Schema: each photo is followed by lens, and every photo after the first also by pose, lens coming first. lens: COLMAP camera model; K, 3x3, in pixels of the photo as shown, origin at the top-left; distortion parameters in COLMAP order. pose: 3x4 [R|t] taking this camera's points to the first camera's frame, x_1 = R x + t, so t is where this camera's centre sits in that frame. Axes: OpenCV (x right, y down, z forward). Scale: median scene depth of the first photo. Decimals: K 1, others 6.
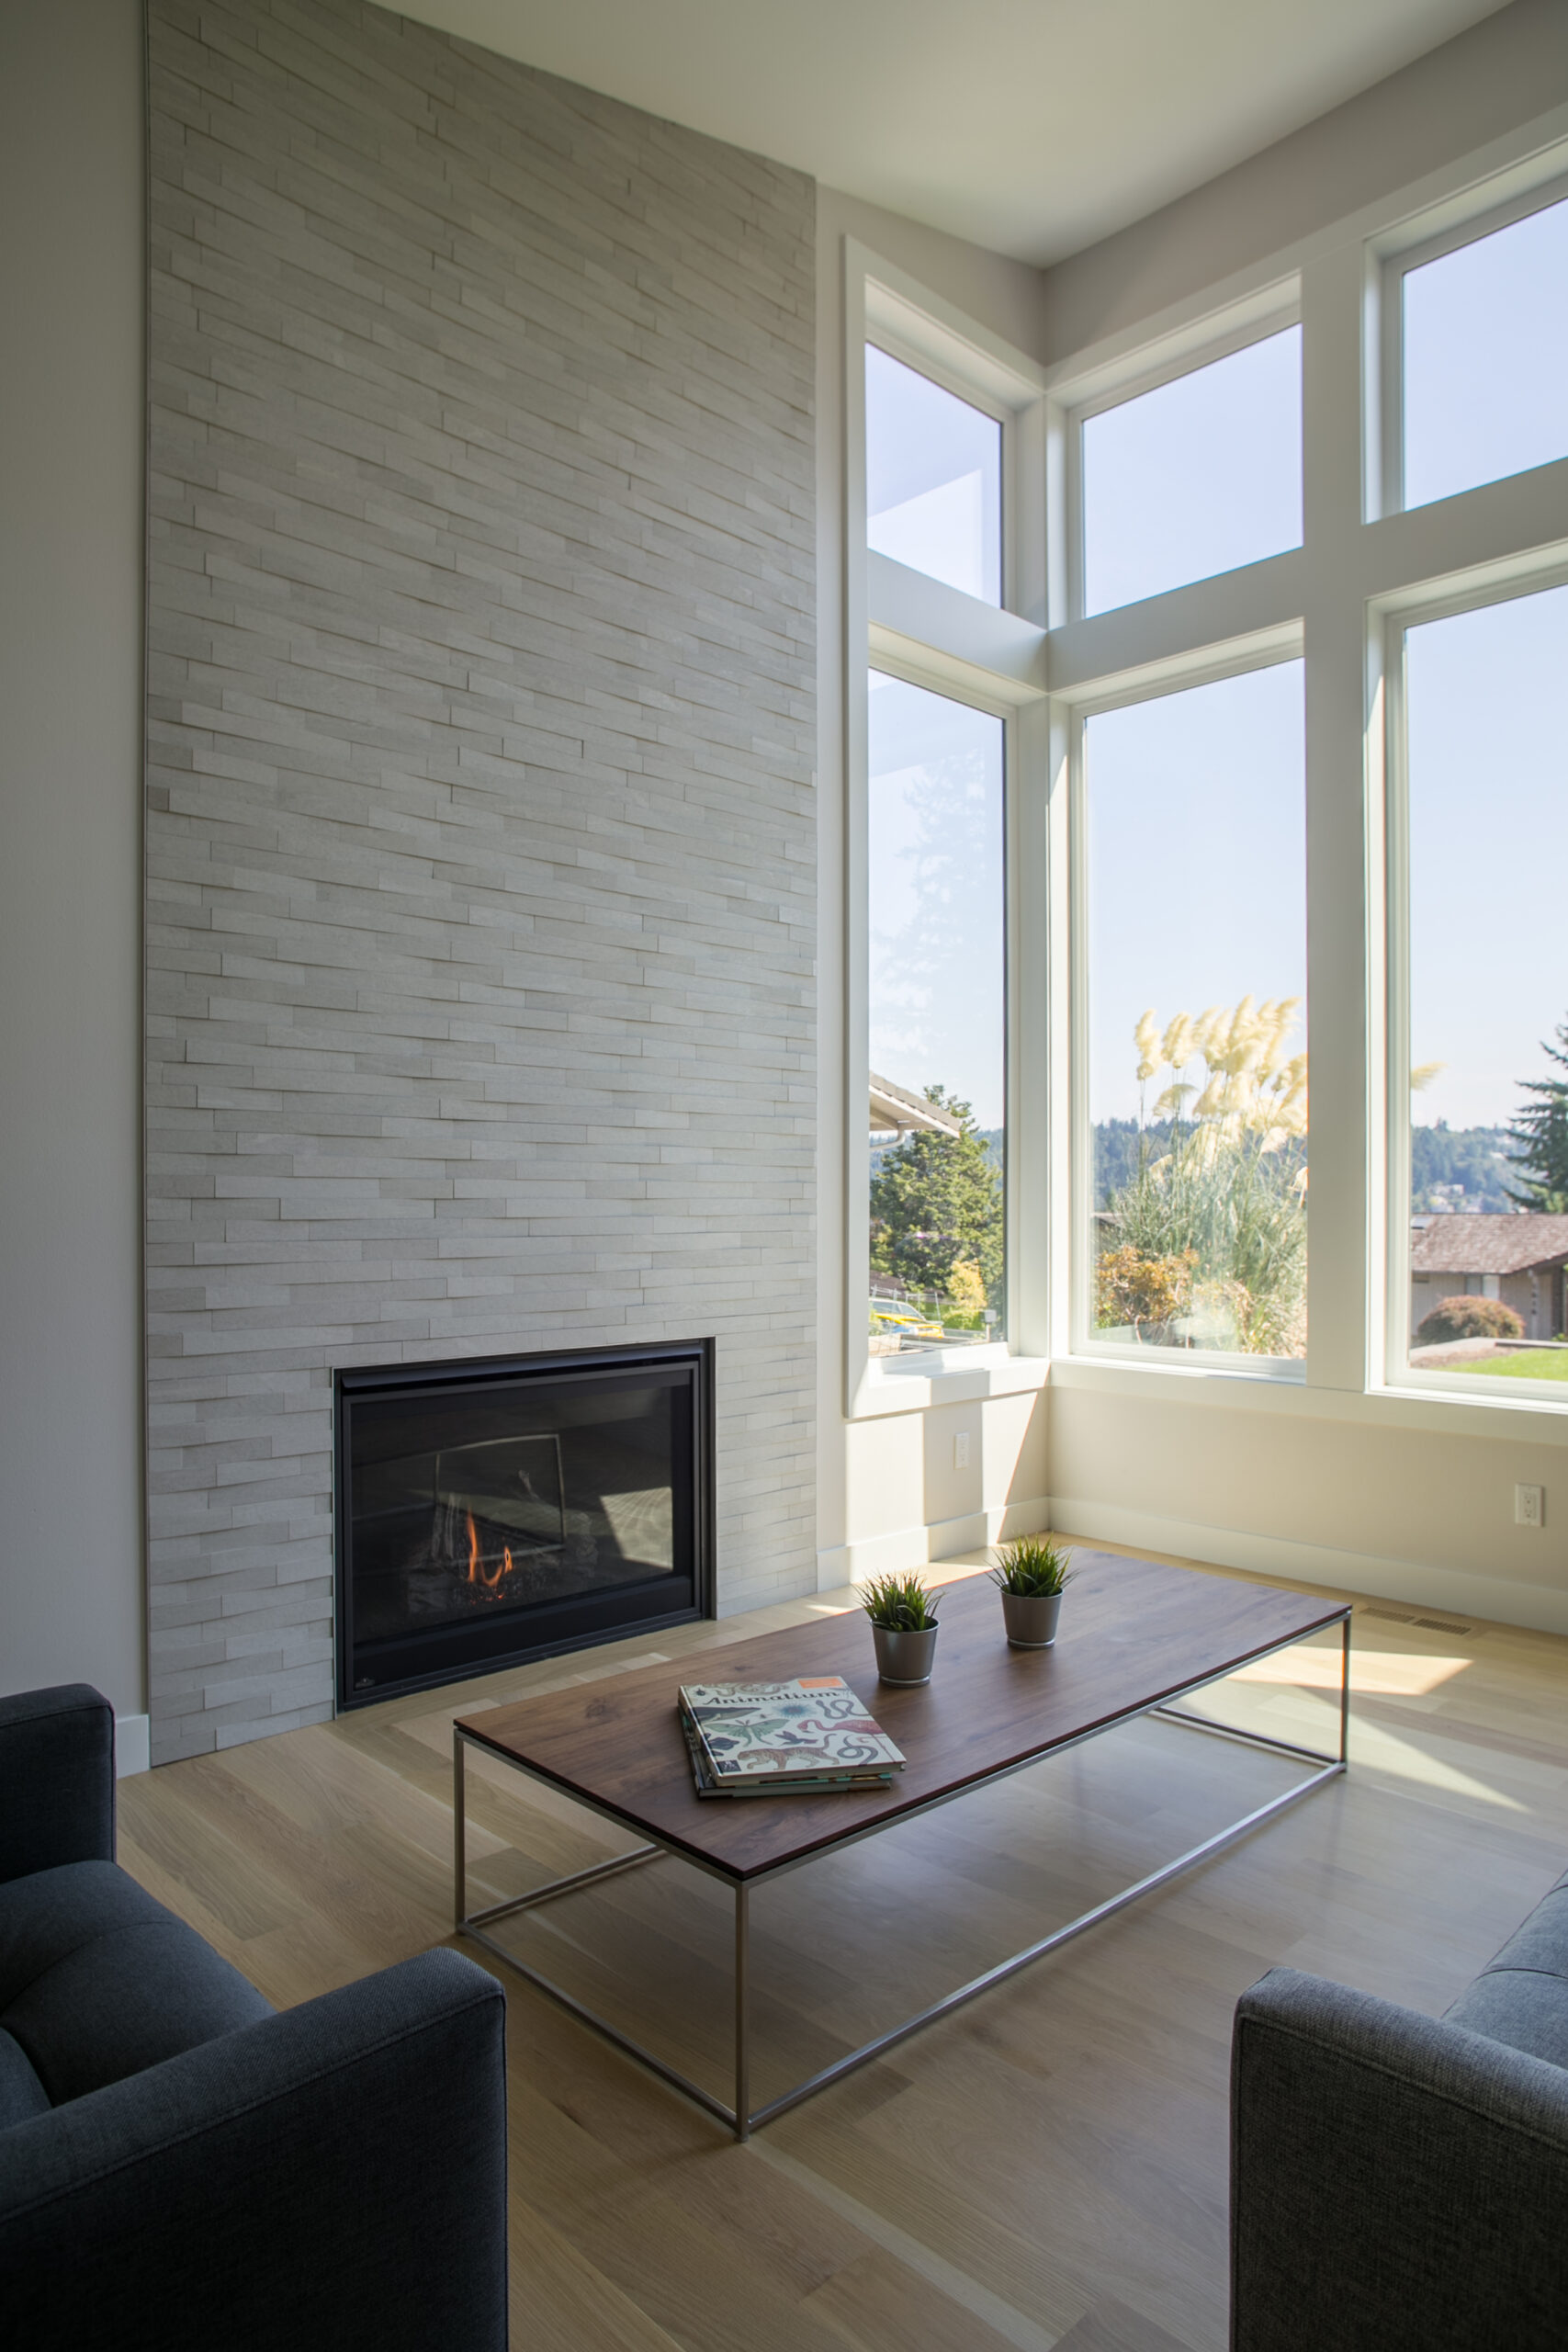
lens RADIAL K [[1392.4, 0, 776.9], [0, 1392.4, 1202.2], [0, 0, 1]] dist [-0.077898, 0.052775]
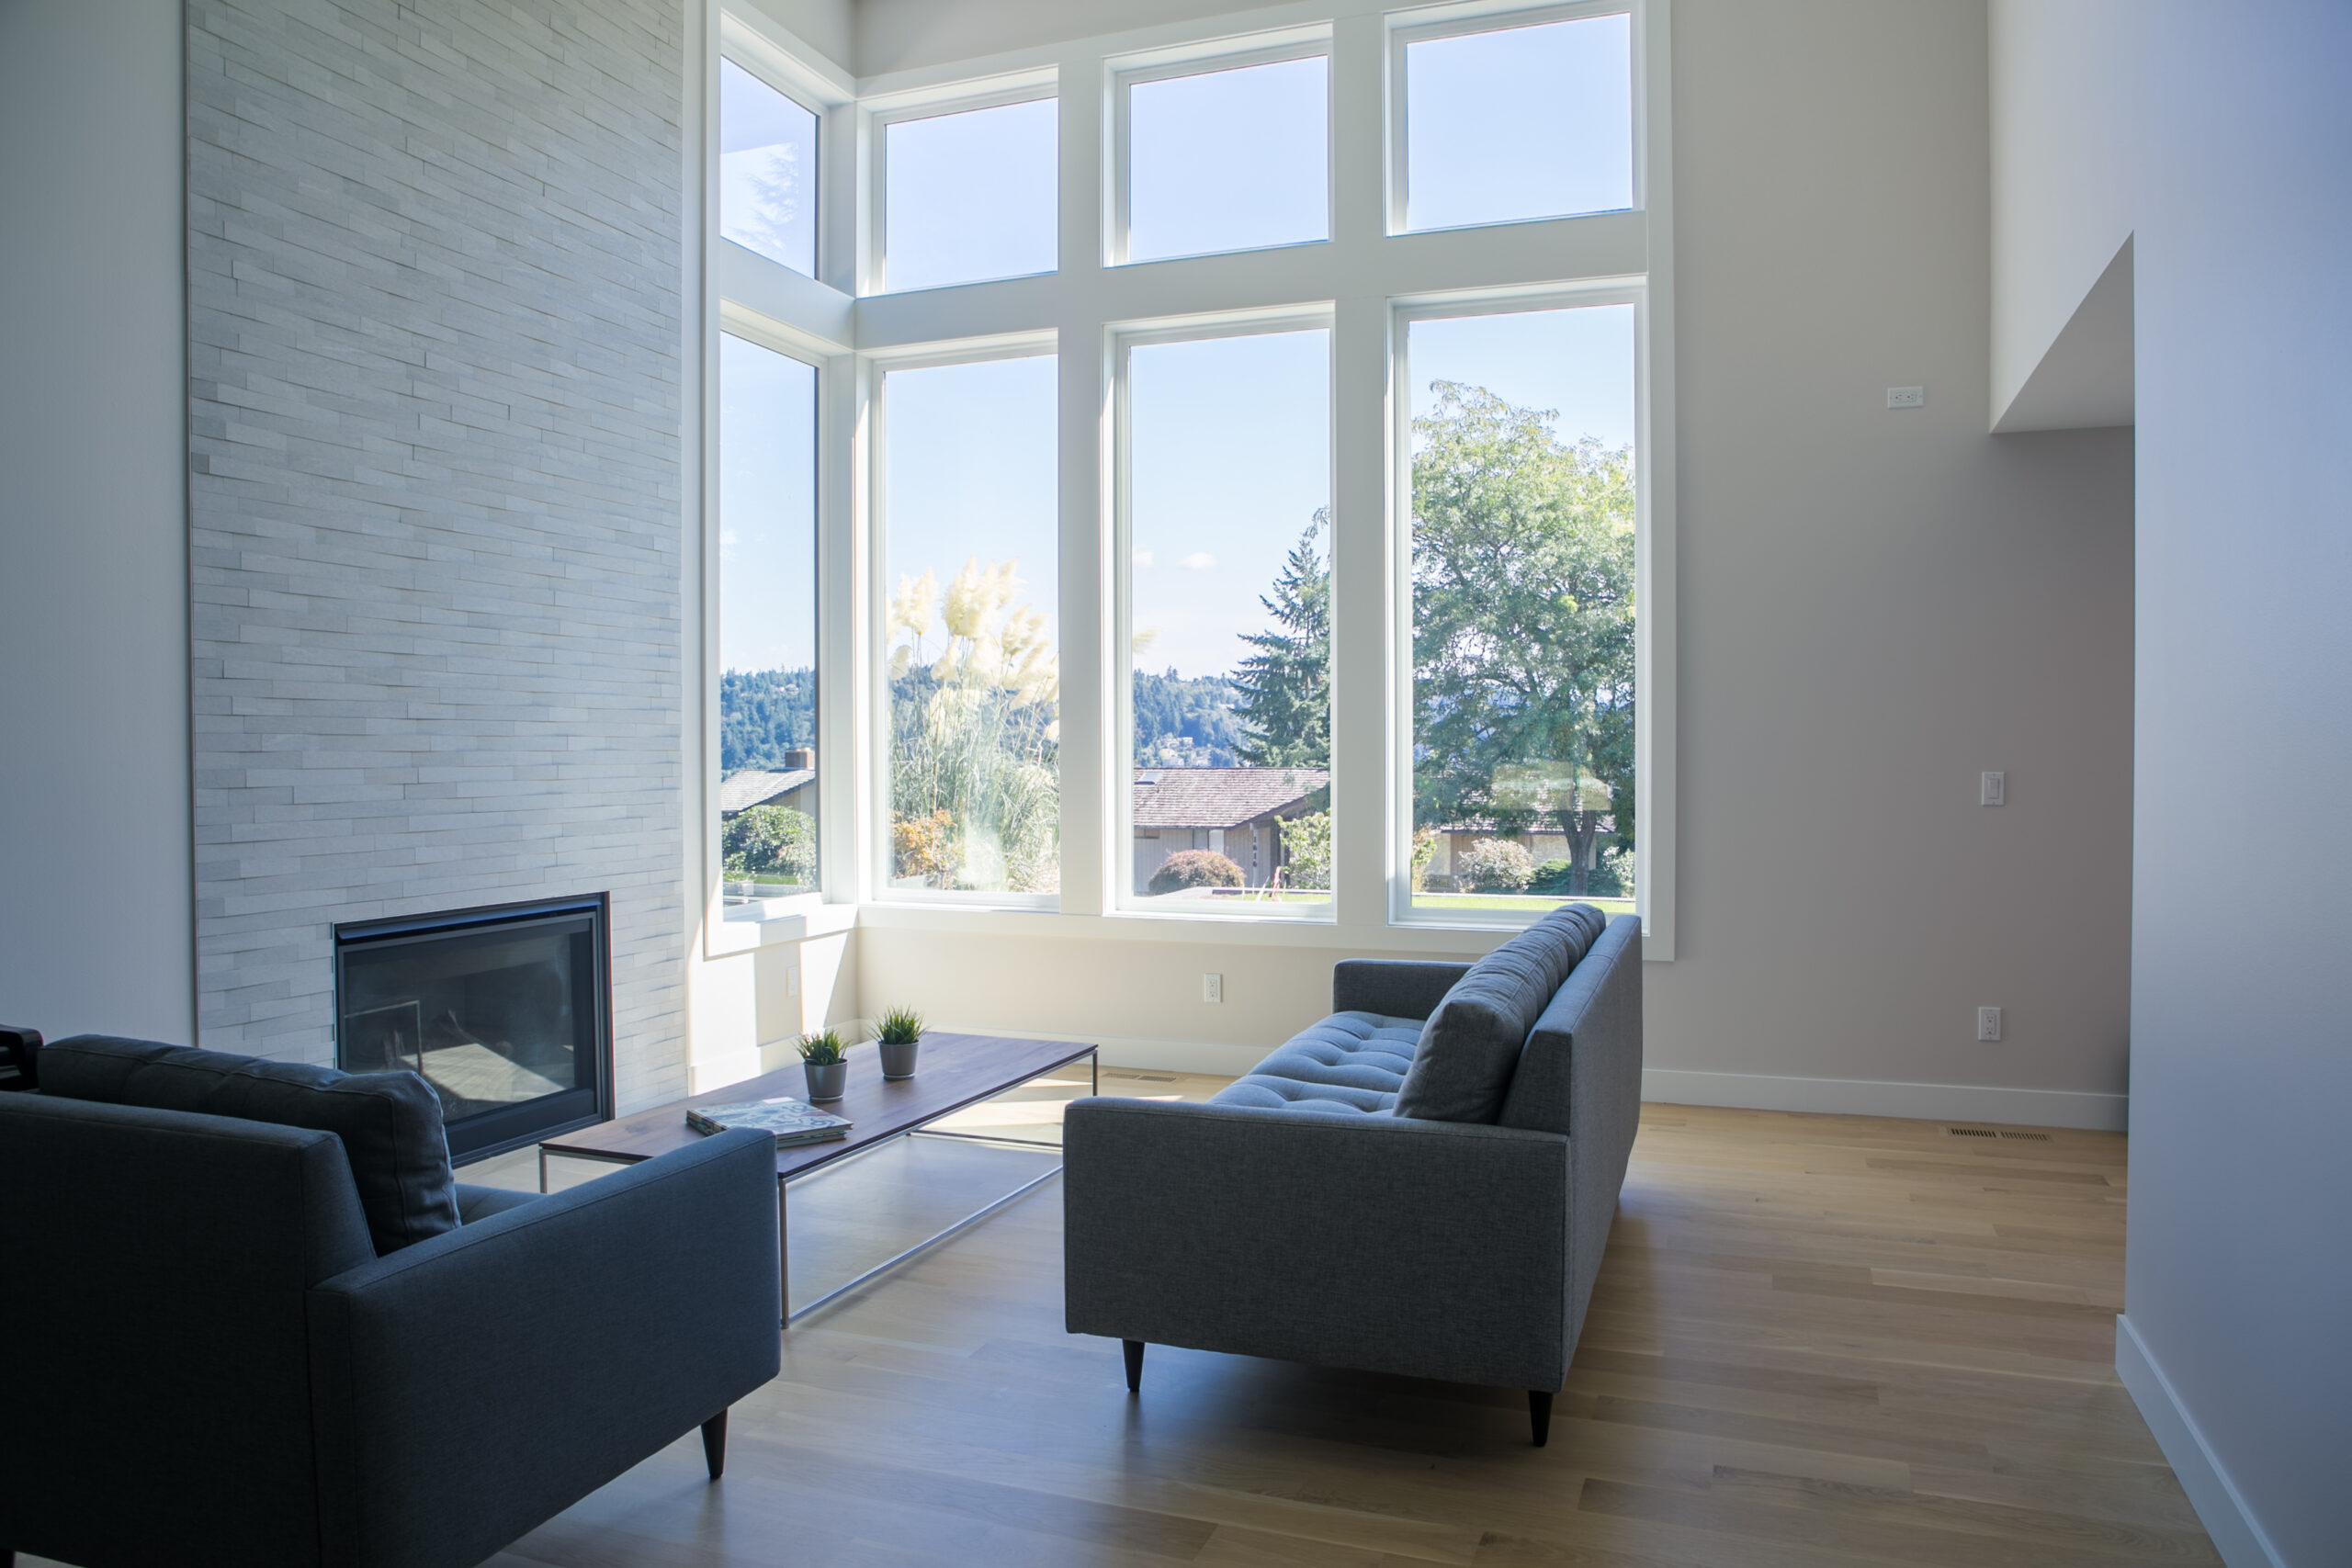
lens RADIAL K [[1619.7, 0, 1165.2], [0, 1619.7, 710.2], [0, 0, 1]] dist [-0.007801, -0.000740]
pose [[0.901991, 0.004656, 0.431730, -0.228280], [0.007651, 0.999612, -0.026766, -0.021413], [-0.431687, 0.027446, 0.901606, -0.521898]]
